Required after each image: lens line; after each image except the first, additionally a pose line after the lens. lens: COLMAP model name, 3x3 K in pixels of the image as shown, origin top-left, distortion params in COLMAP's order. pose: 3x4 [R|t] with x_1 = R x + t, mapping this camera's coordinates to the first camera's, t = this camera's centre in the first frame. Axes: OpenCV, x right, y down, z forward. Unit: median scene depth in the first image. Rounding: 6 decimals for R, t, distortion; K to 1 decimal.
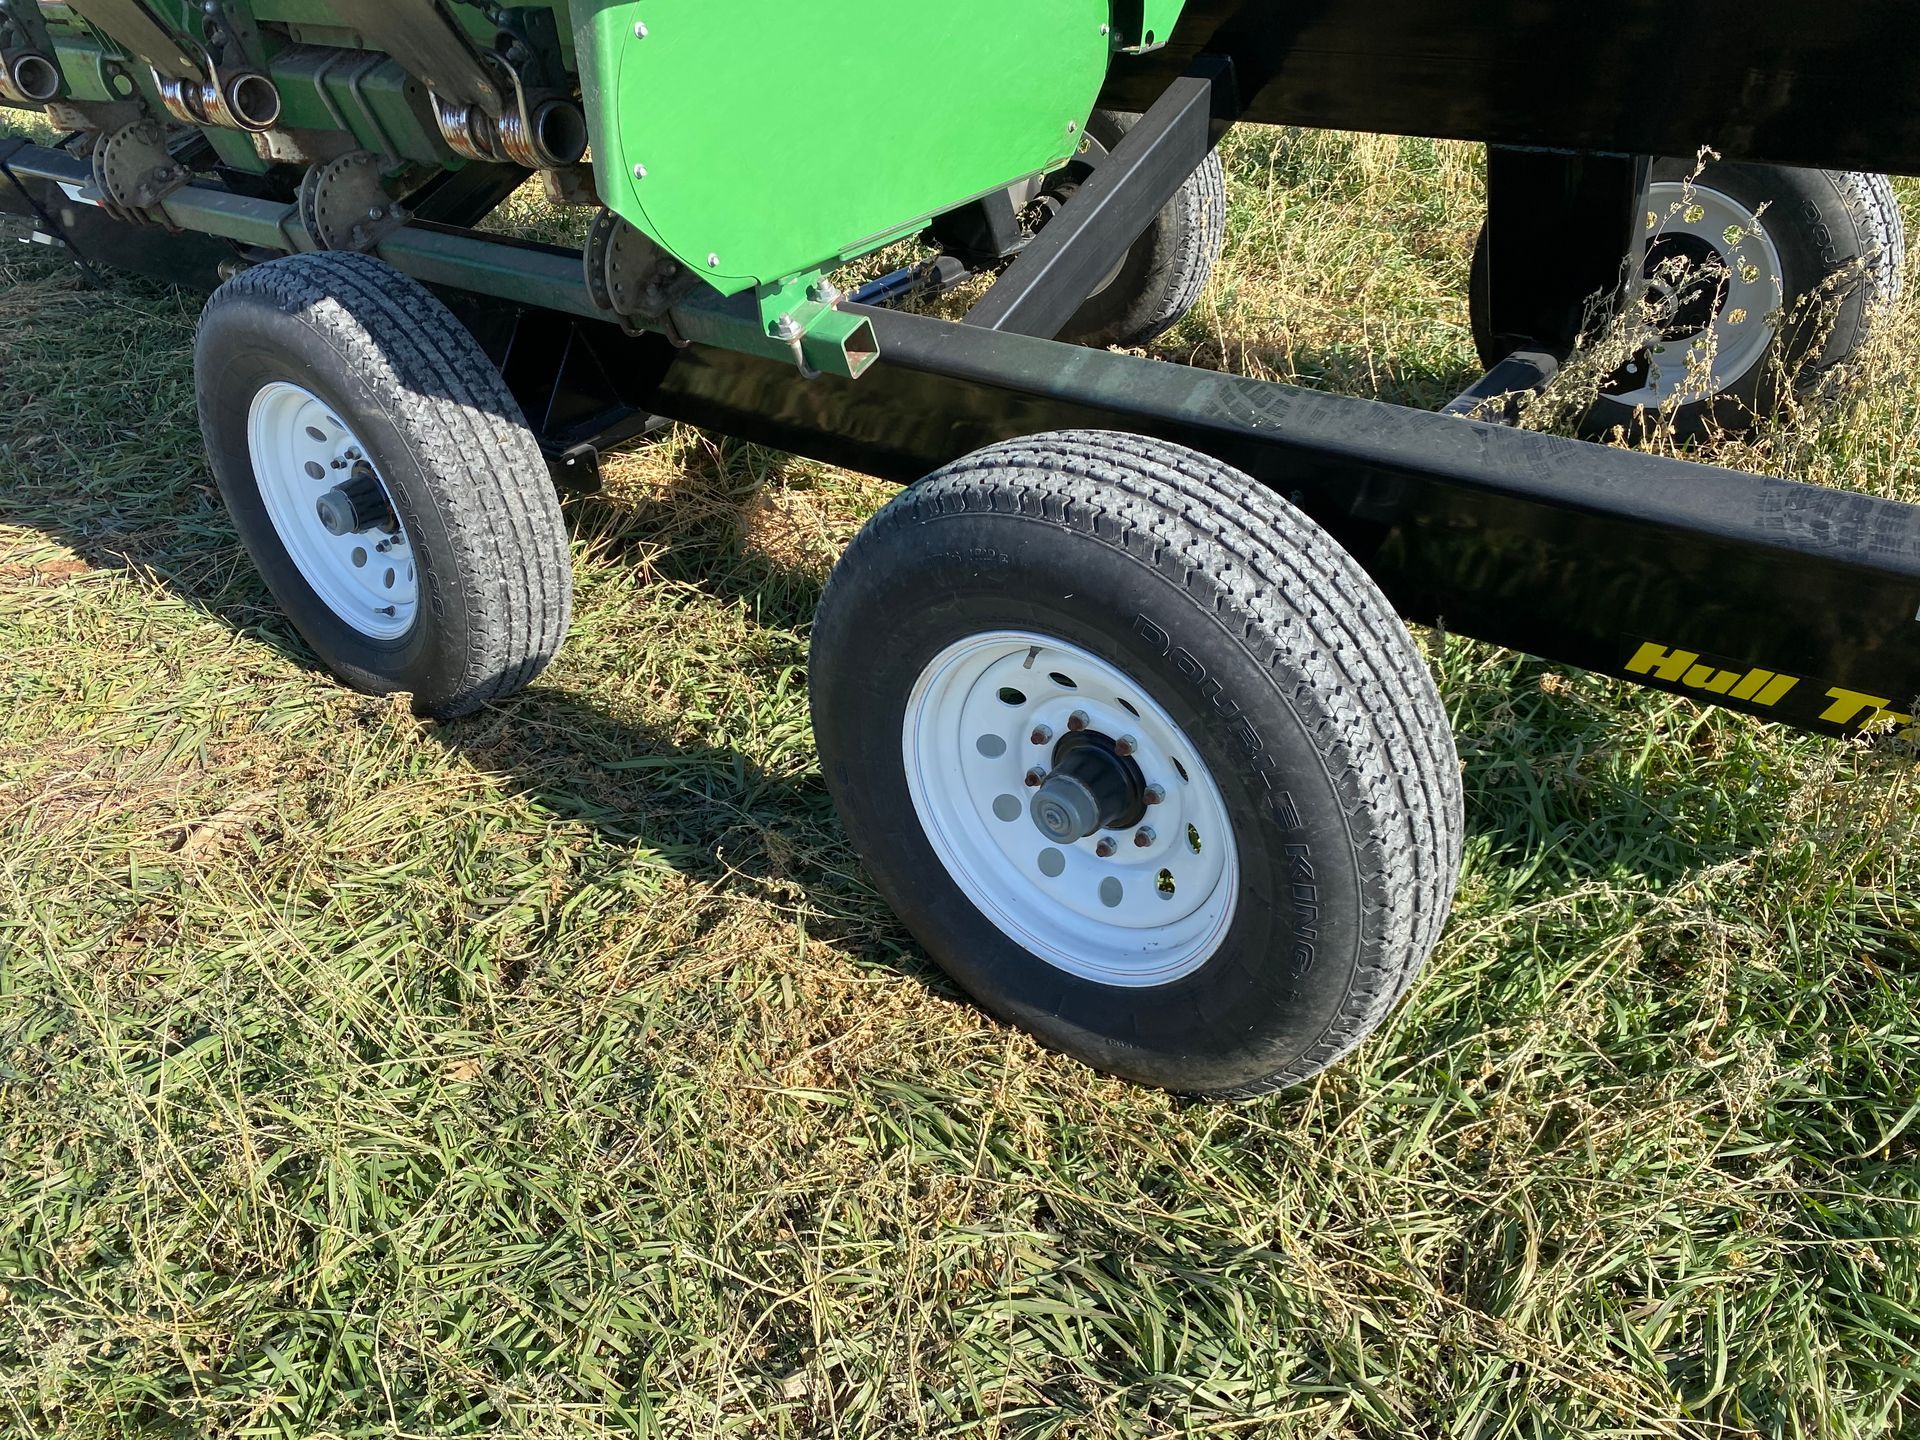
lens RADIAL K [[1495.5, 0, 960.0], [0, 1495.5, 720.0], [0, 0, 1]] dist [0.041066, -0.081606]
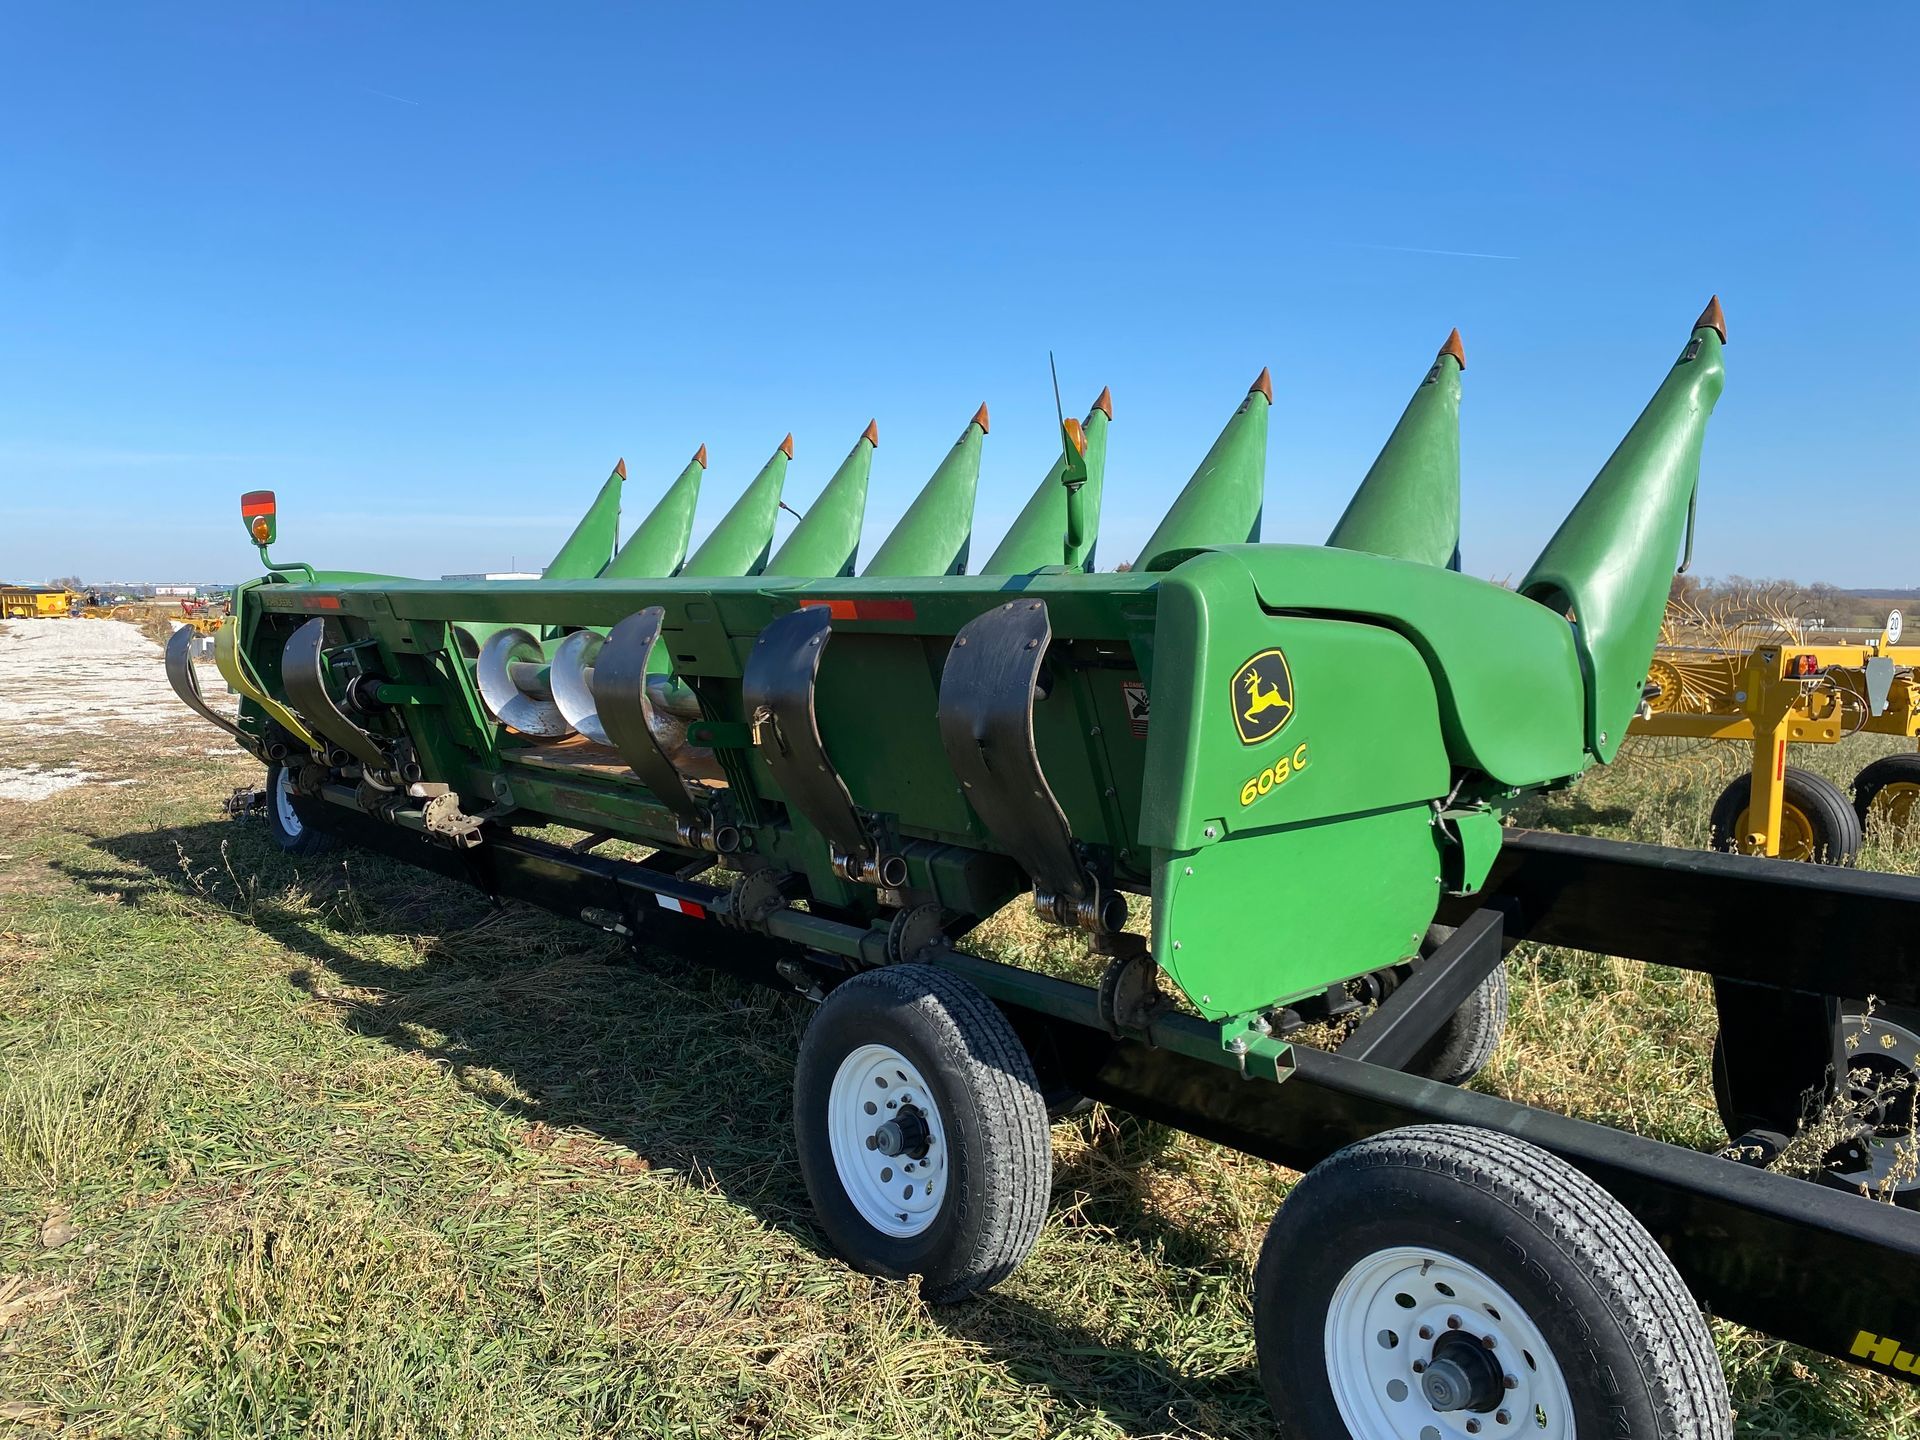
lens RADIAL K [[1526.3, 0, 952.1], [0, 1526.3, 676.1], [0, 0, 1]] dist [0.029090, -0.000027]
pose [[0.984365, 0.069153, -0.162000, -0.174464], [-0.138727, 0.871099, -0.471107, 0.192541], [0.108540, 0.486215, 0.867072, -0.591228]]
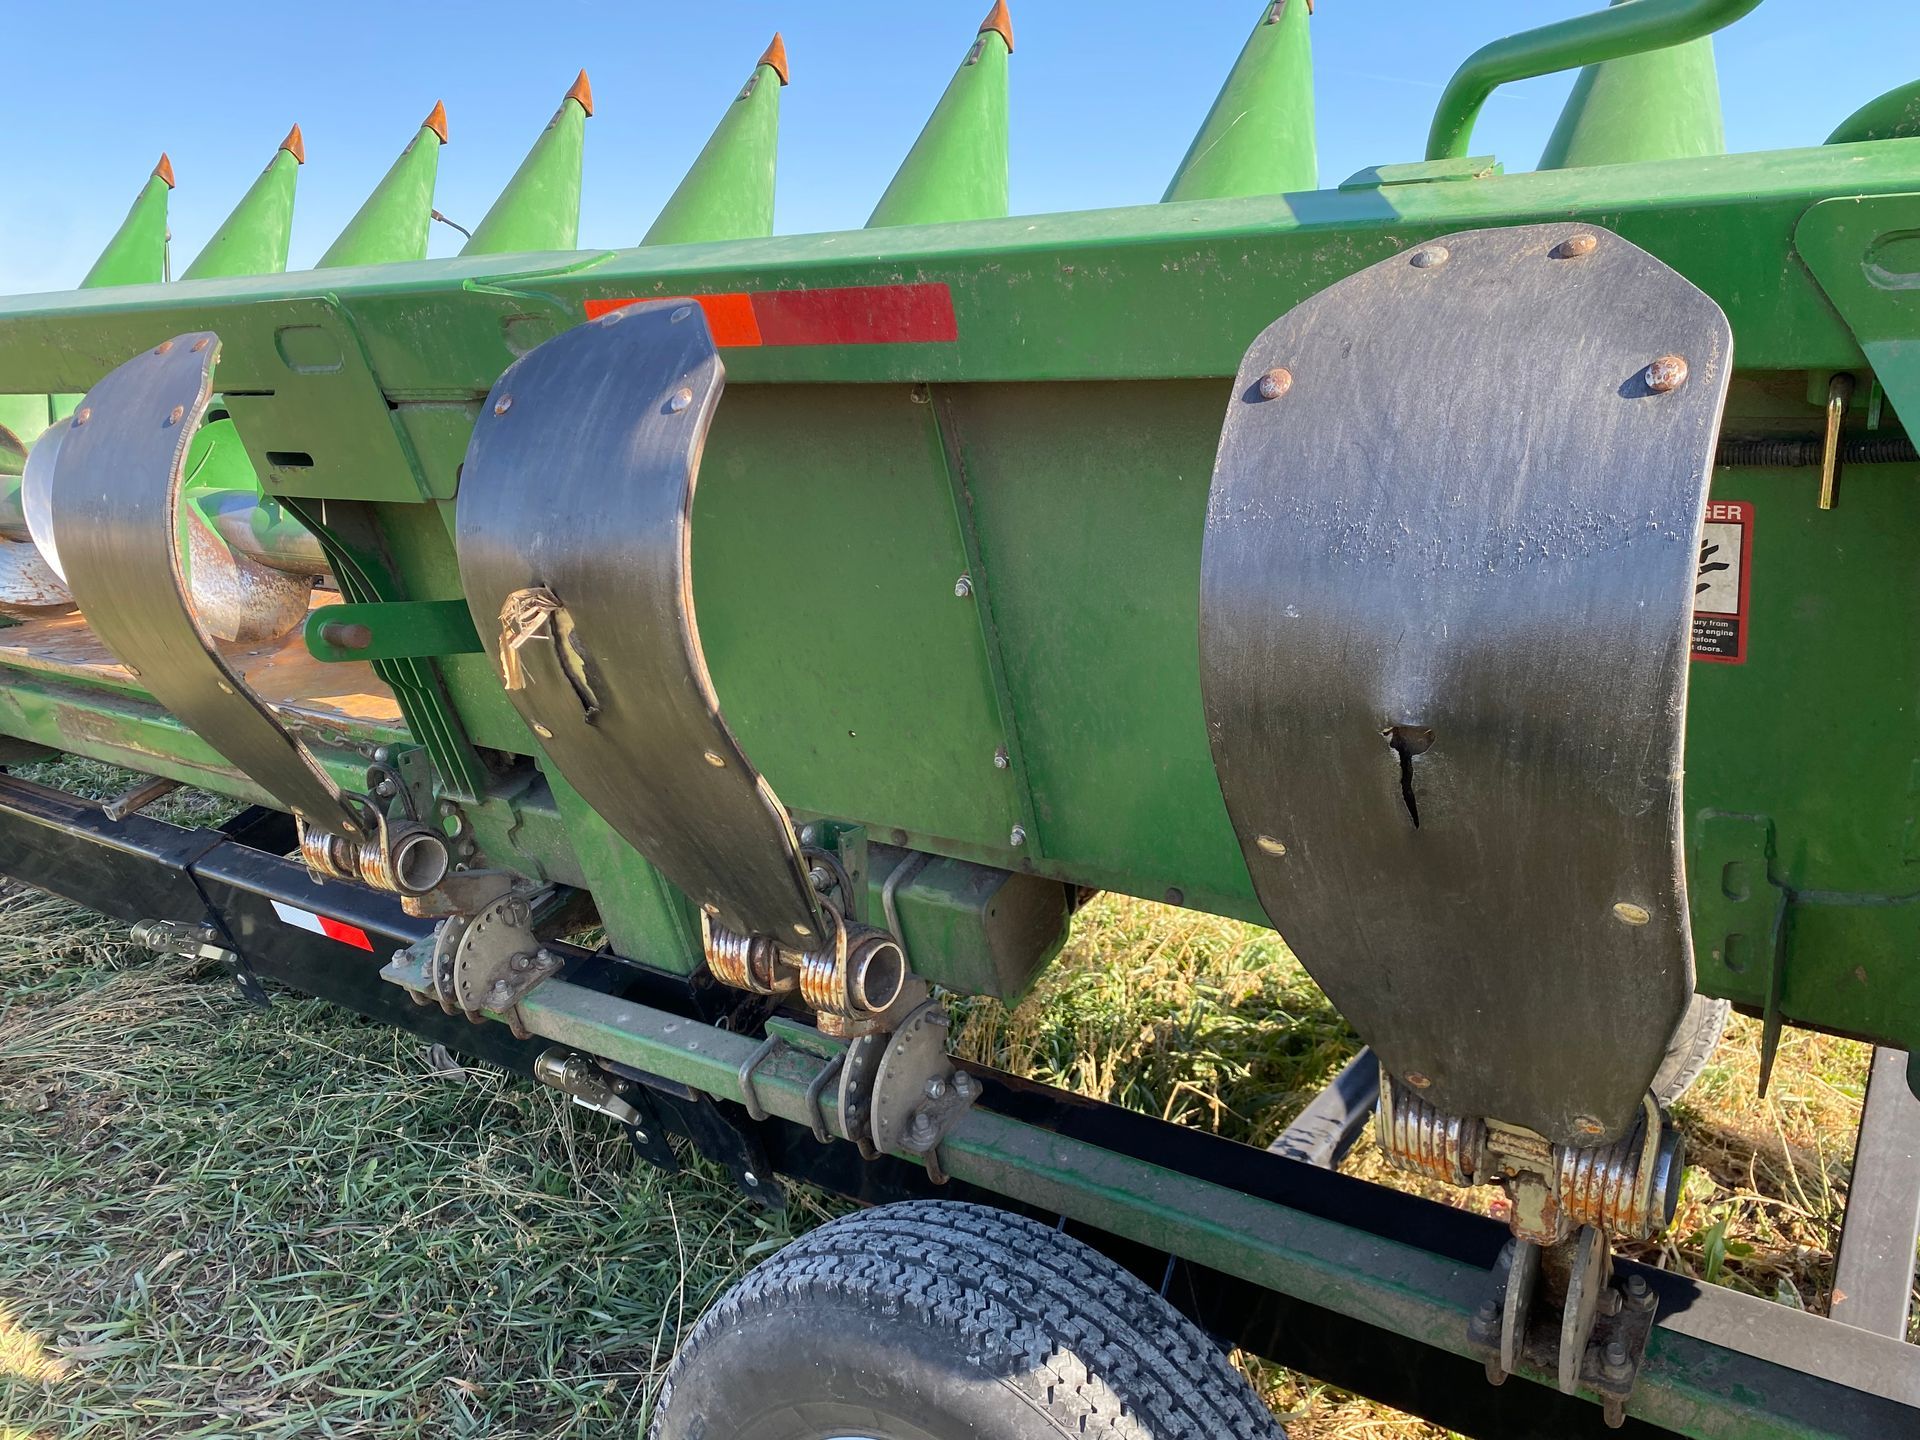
lens RADIAL K [[1486.1, 0, 964.7], [0, 1486.1, 701.7], [0, 0, 1]] dist [-0.007203, 0.001552]
pose [[0.995576, 0.036604, 0.086537, -0.550919], [-0.004061, 0.936899, -0.349576, -0.331566], [-0.093873, 0.347678, 0.932903, 0.378993]]
